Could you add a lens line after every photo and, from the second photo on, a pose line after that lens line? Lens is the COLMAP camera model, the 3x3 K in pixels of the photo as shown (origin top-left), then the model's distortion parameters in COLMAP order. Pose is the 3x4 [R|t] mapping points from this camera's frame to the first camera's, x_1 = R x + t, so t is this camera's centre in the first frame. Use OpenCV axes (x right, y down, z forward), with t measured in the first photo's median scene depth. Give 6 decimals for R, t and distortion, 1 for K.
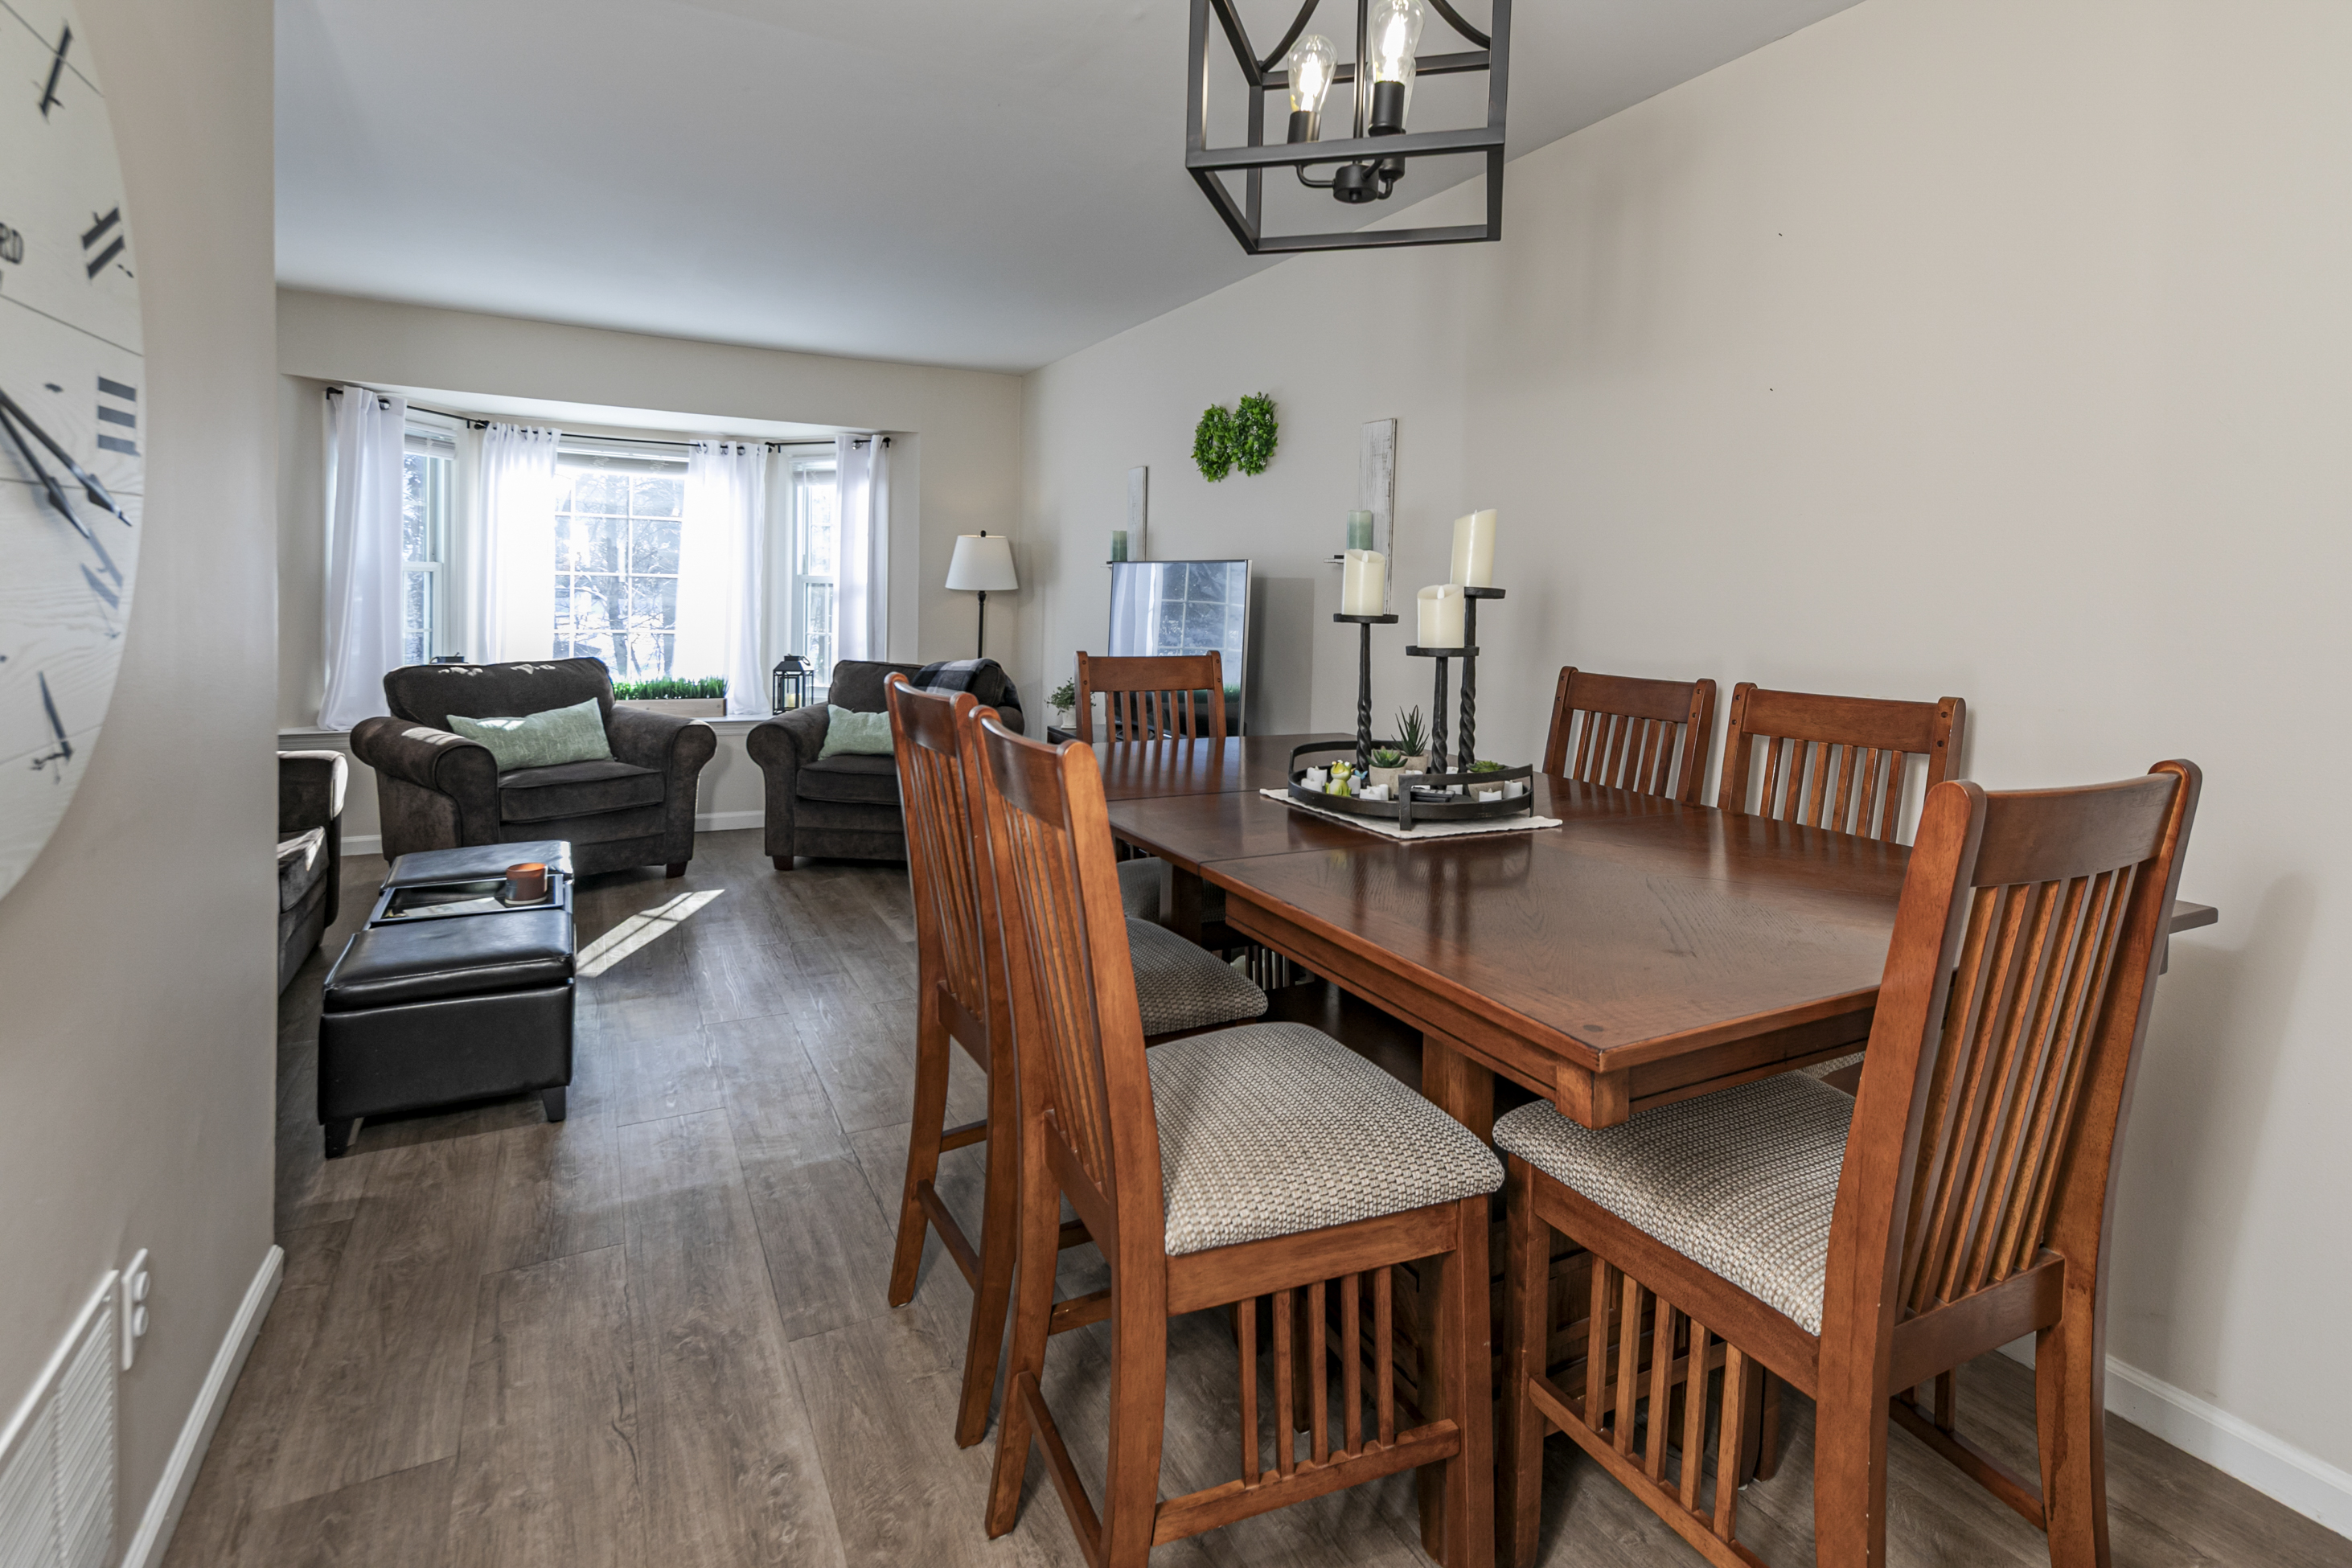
lens RADIAL K [[1153.2, 0, 1163.0], [0, 1153.2, 626.2], [0, 0, 1]] dist [0.021796, -0.008523]
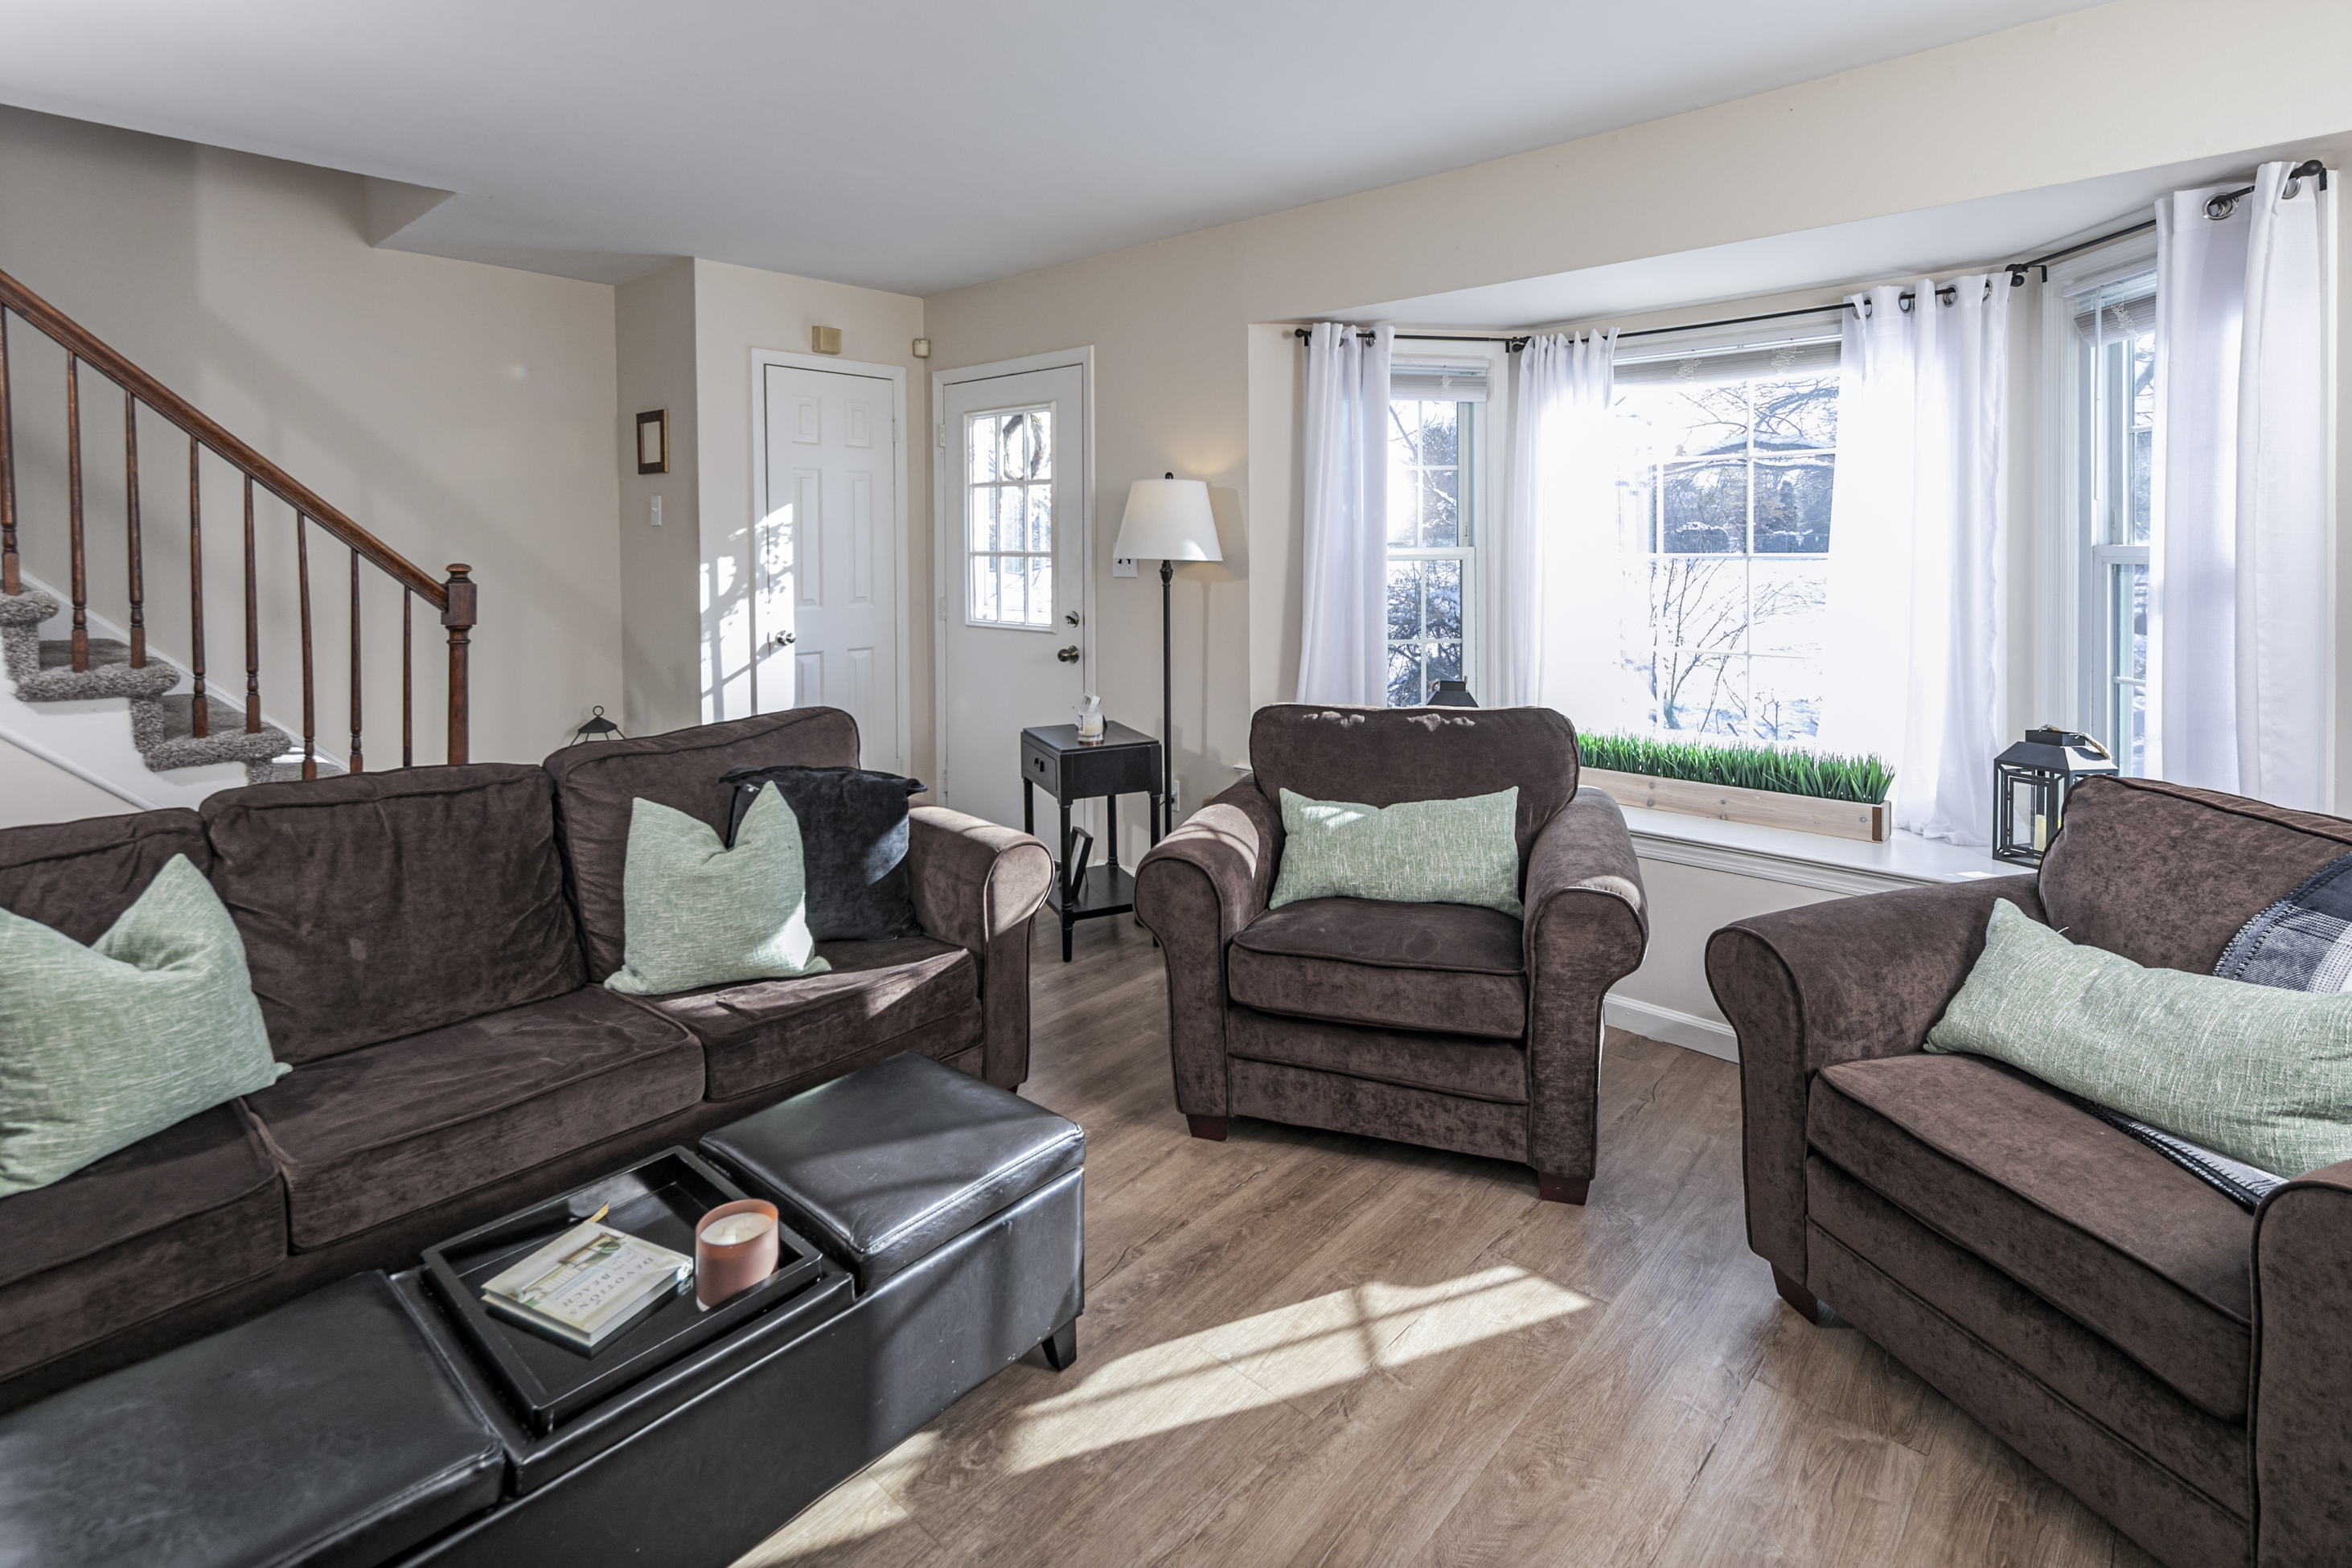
lens RADIAL K [[1128.8, 0, 1190.6], [0, 1128.8, 574.6], [0, 0, 1]] dist [0.015723, -0.004487]
pose [[0.346532, -0.004929, -0.938025, -0.032568], [-0.008474, 0.999929, -0.008384, -0.032924], [0.938000, 0.010854, 0.346465, 0.638864]]
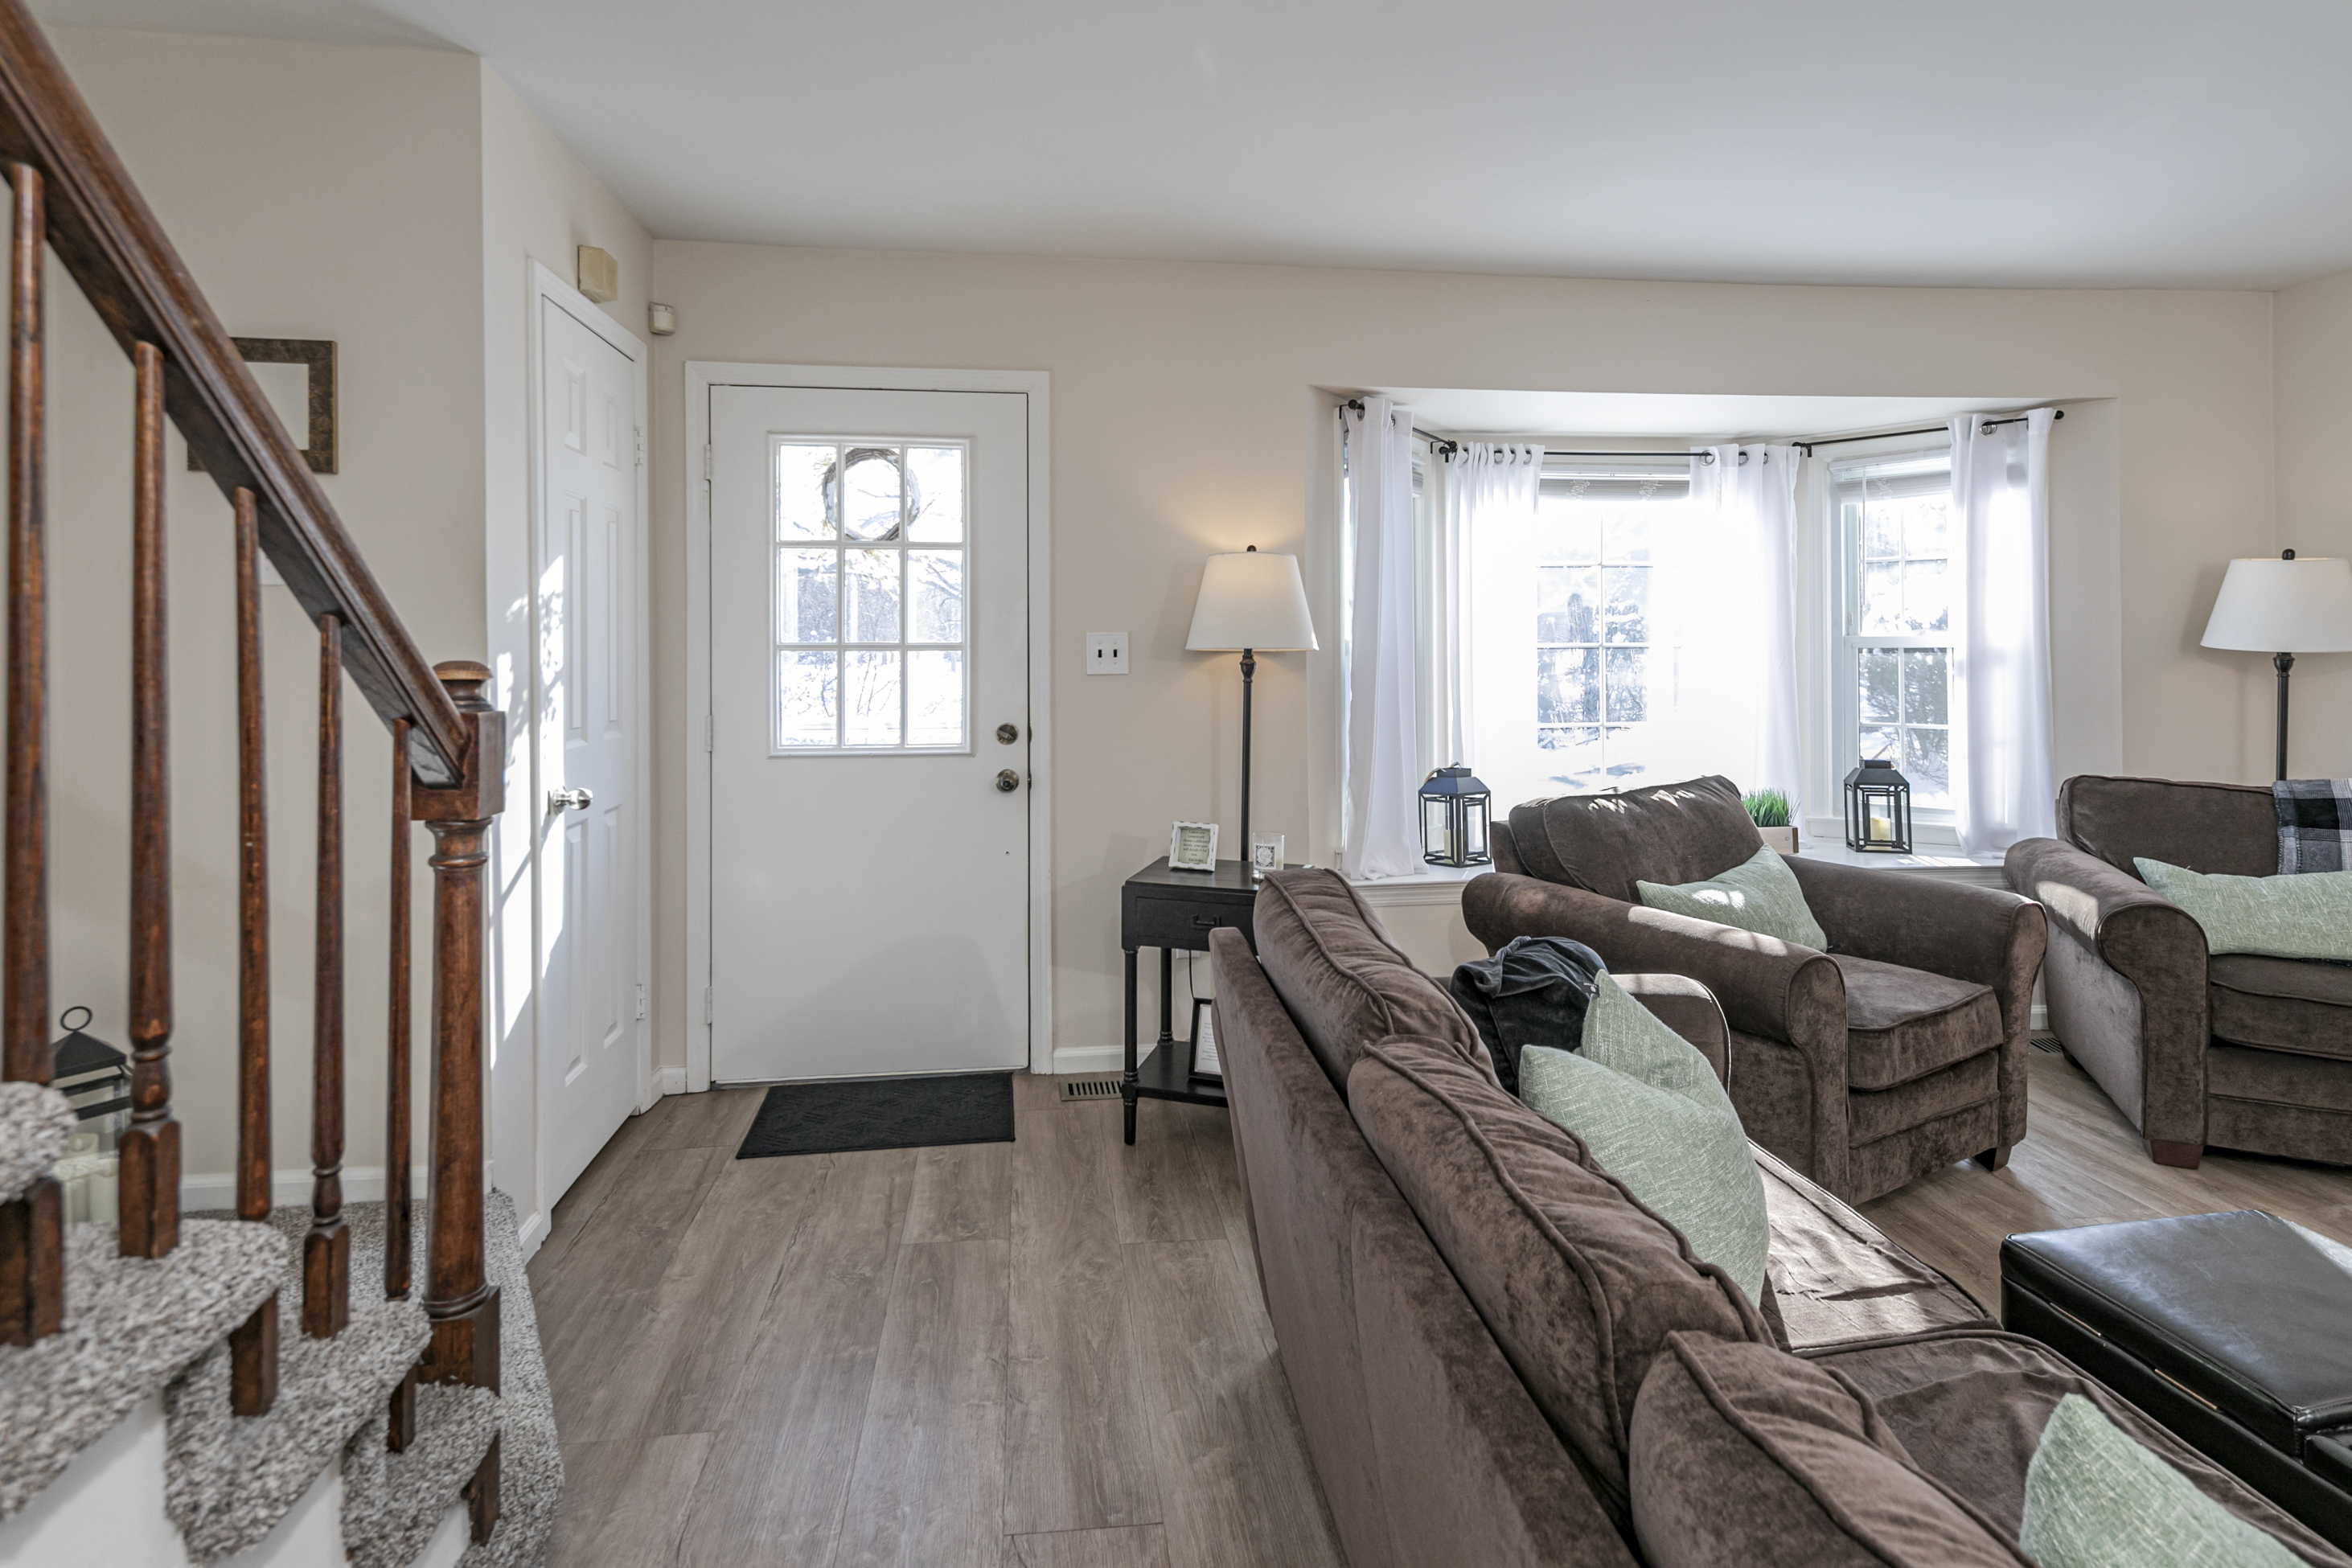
lens RADIAL K [[1149.4, 0, 1124.0], [0, 1149.4, 657.1], [0, 0, 1]] dist [0.011681, 0.000603]
pose [[0.933506, -0.029103, -0.357380, -0.567574], [0.022724, 0.999499, -0.022036, -0.032885], [0.357842, 0.012450, 0.933699, 0.274694]]
